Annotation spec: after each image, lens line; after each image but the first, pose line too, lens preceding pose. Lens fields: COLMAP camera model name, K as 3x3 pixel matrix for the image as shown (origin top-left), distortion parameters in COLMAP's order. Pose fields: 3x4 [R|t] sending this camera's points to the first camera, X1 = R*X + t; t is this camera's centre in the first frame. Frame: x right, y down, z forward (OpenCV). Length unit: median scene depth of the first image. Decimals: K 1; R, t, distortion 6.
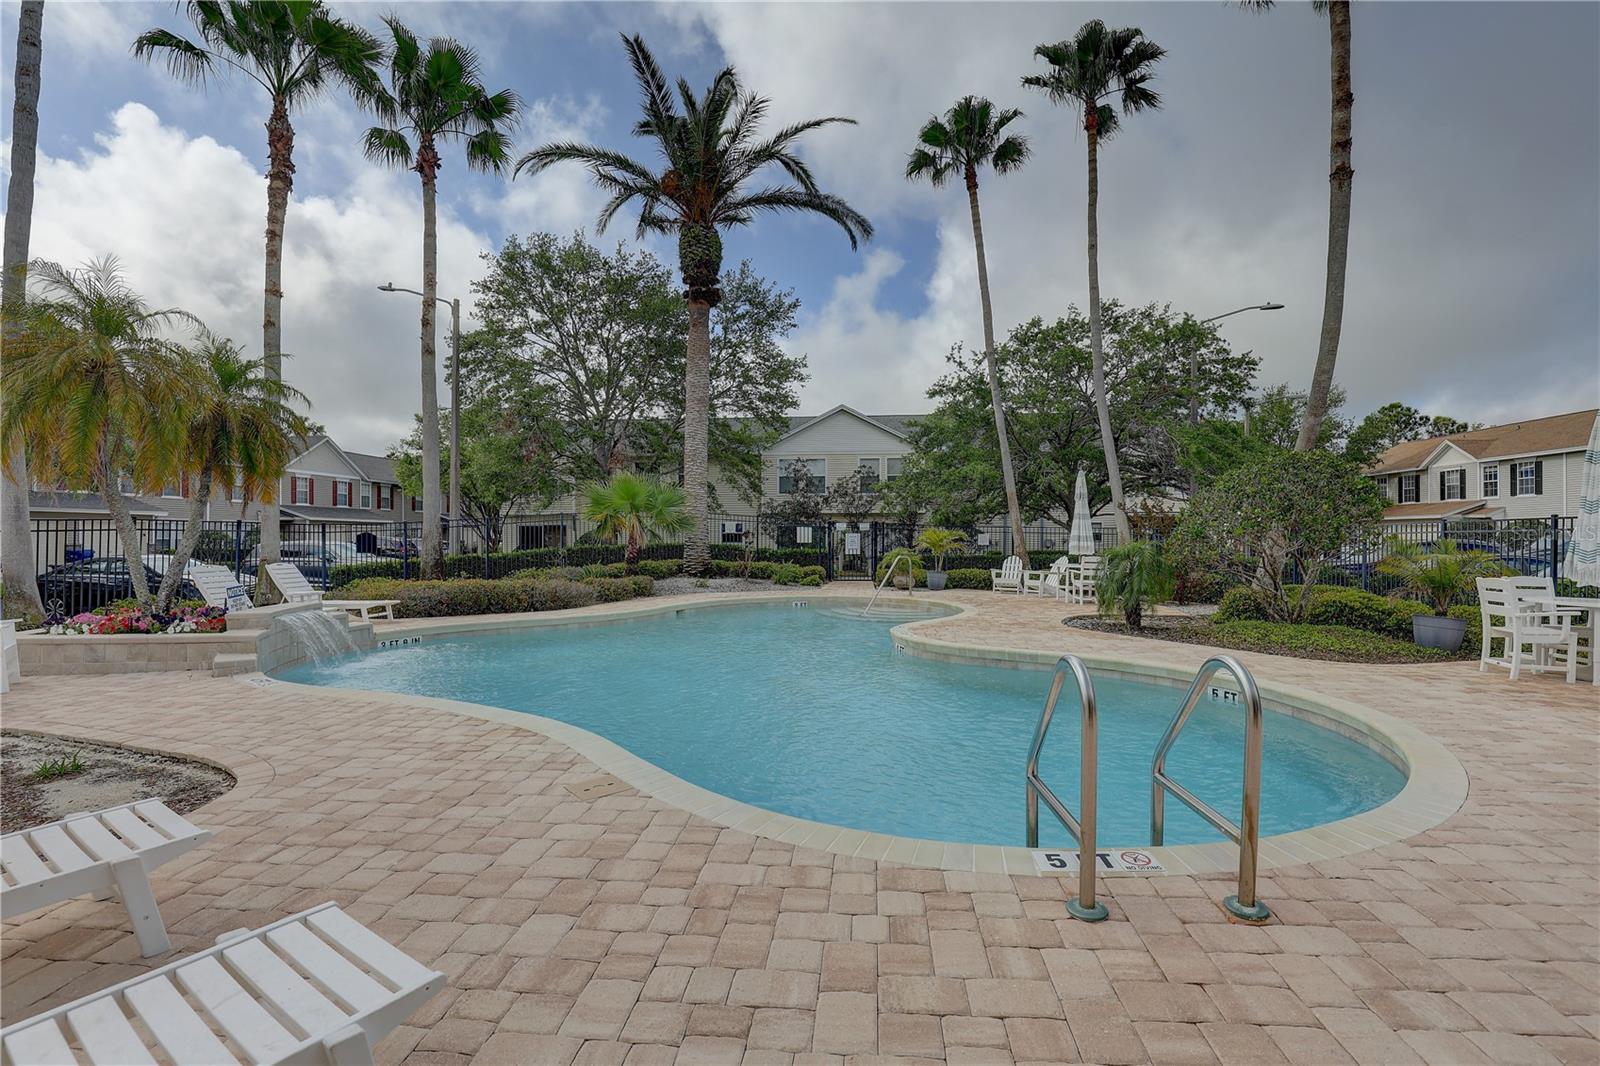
lens RADIAL K [[725.5, 0, 809.7], [0, 725.5, 533.6], [0, 0, 1]] dist [-0.023062, -0.000179]
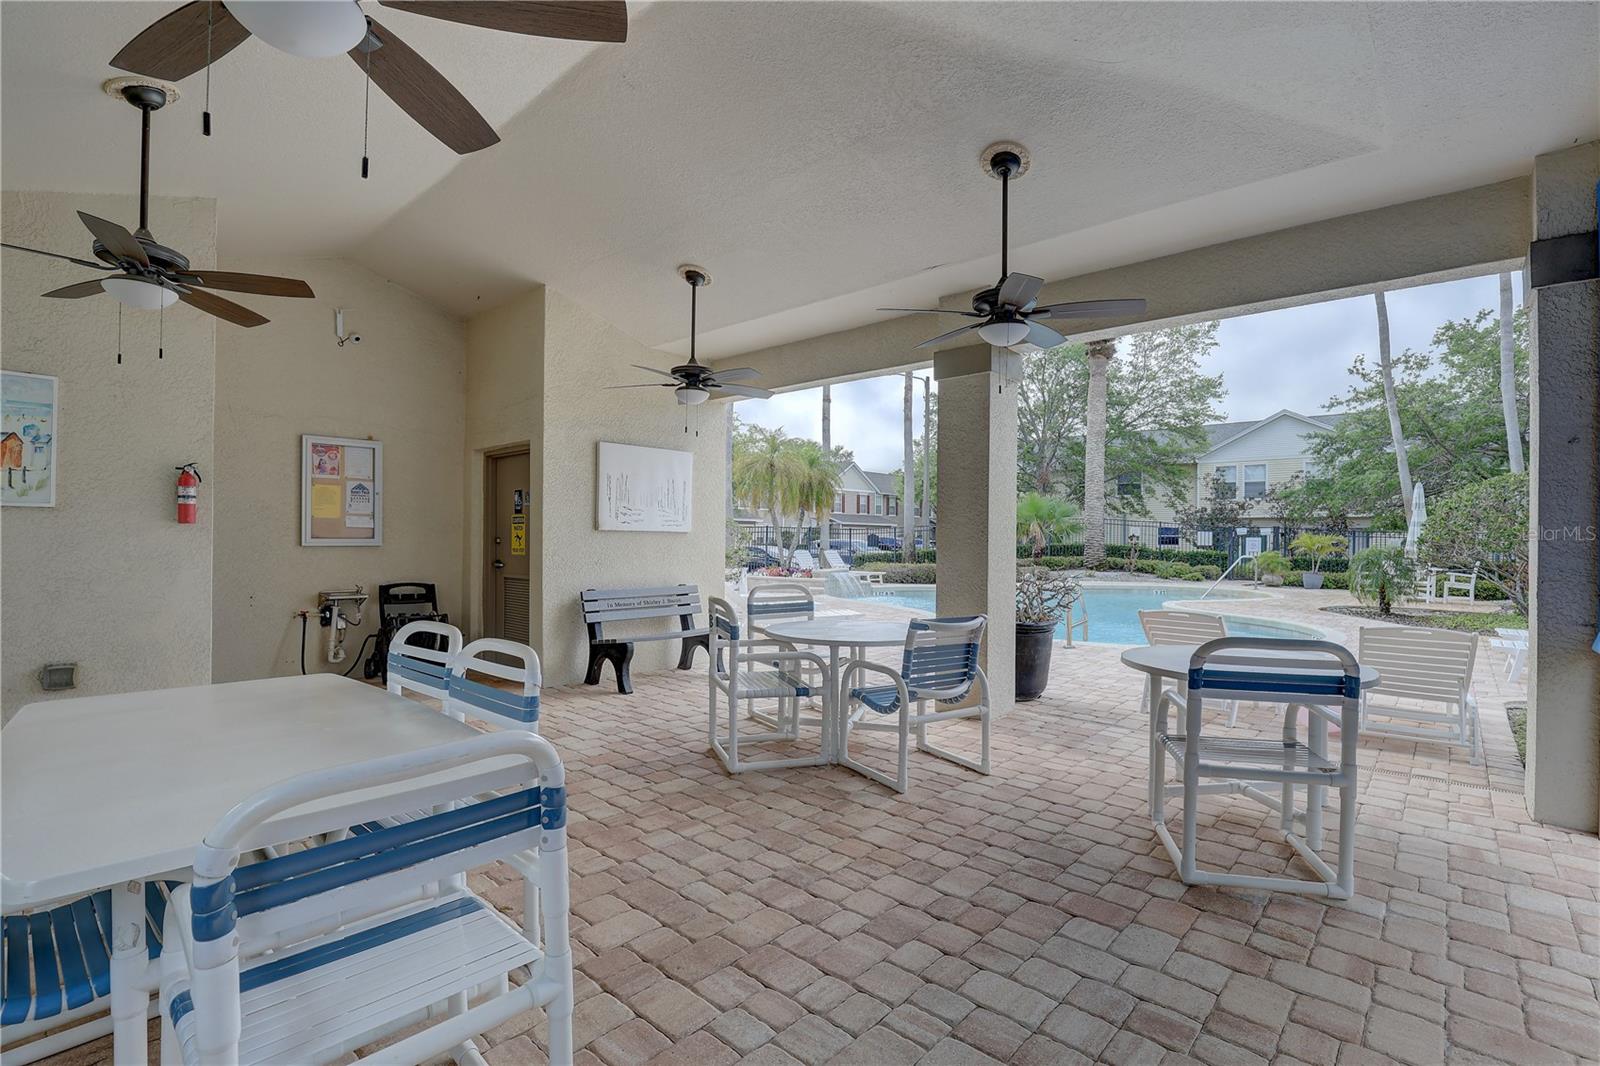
lens RADIAL K [[725.5, 0, 801.6], [0, 725.5, 533.3], [0, 0, 1]] dist [-0.023062, -0.000179]
pose [[0.787146, 0.007427, -0.616722, 0.229085], [-0.008377, 0.999964, 0.001350, -0.003120], [0.616709, 0.004103, 0.787180, -0.332851]]
